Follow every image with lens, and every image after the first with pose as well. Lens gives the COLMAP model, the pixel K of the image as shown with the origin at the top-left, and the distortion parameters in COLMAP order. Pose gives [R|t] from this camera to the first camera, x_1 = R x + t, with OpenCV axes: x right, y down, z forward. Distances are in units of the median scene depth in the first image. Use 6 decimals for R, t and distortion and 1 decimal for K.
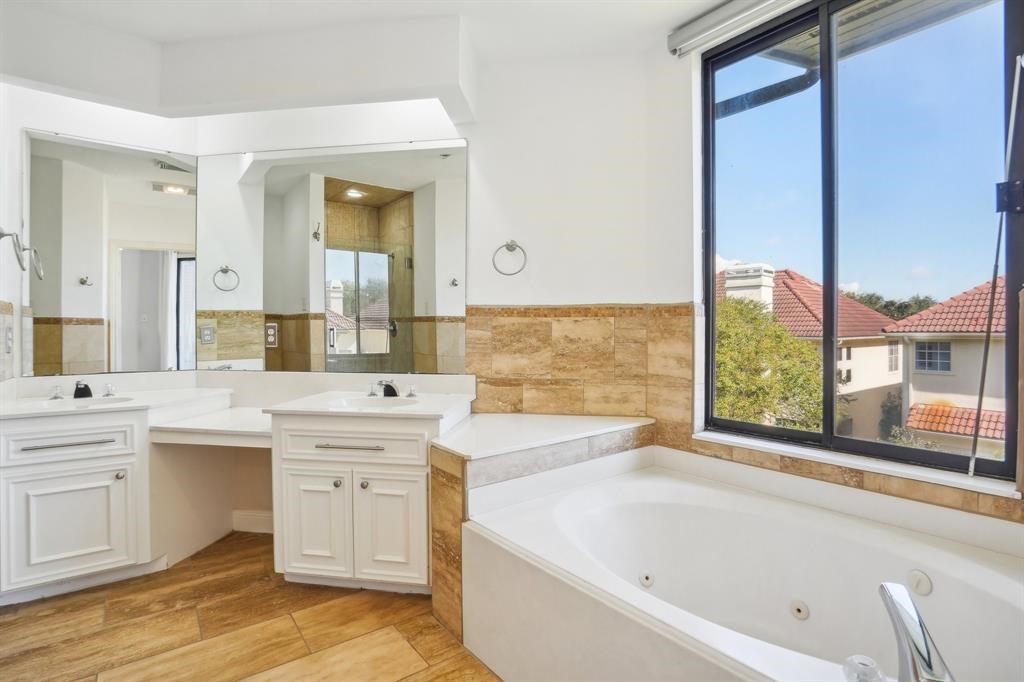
lens RADIAL K [[491.0, 0, 512.0], [0, 491.0, 341.0], [0, 0, 1]] dist [-0.047592, 0.021554]
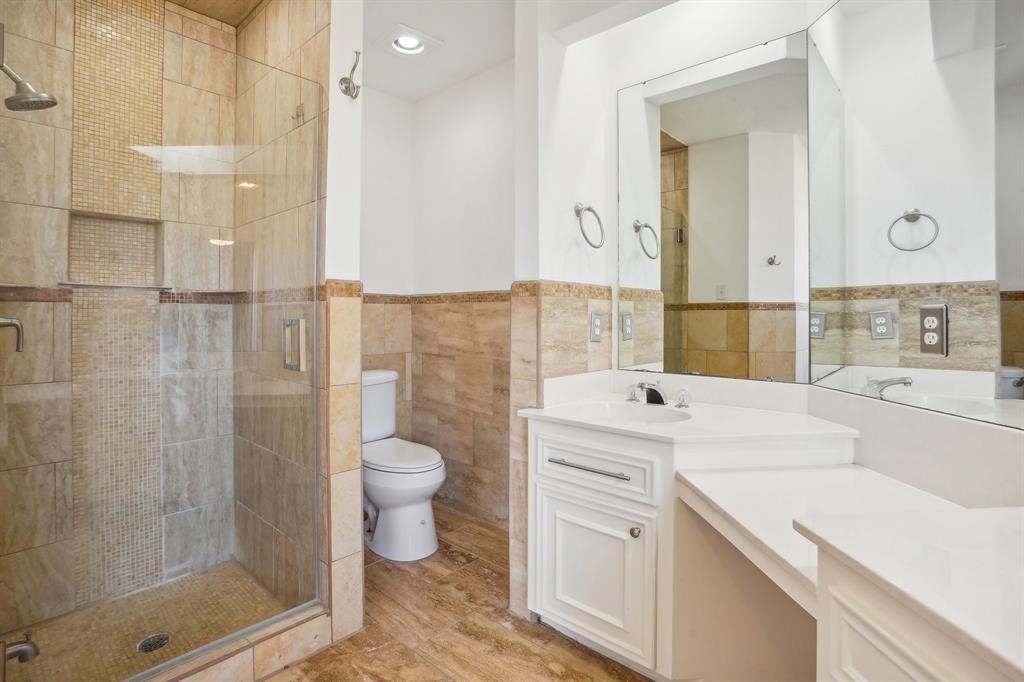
lens RADIAL K [[506.0, 0, 508.0], [0, 506.0, 315.2], [0, 0, 1]] dist [-0.057198, 0.019525]
pose [[0.179019, 0.000401, -0.983846, -0.118412], [-0.022853, 0.999732, -0.003751, -0.015278], [0.983580, 0.023155, 0.178980, 0.531155]]
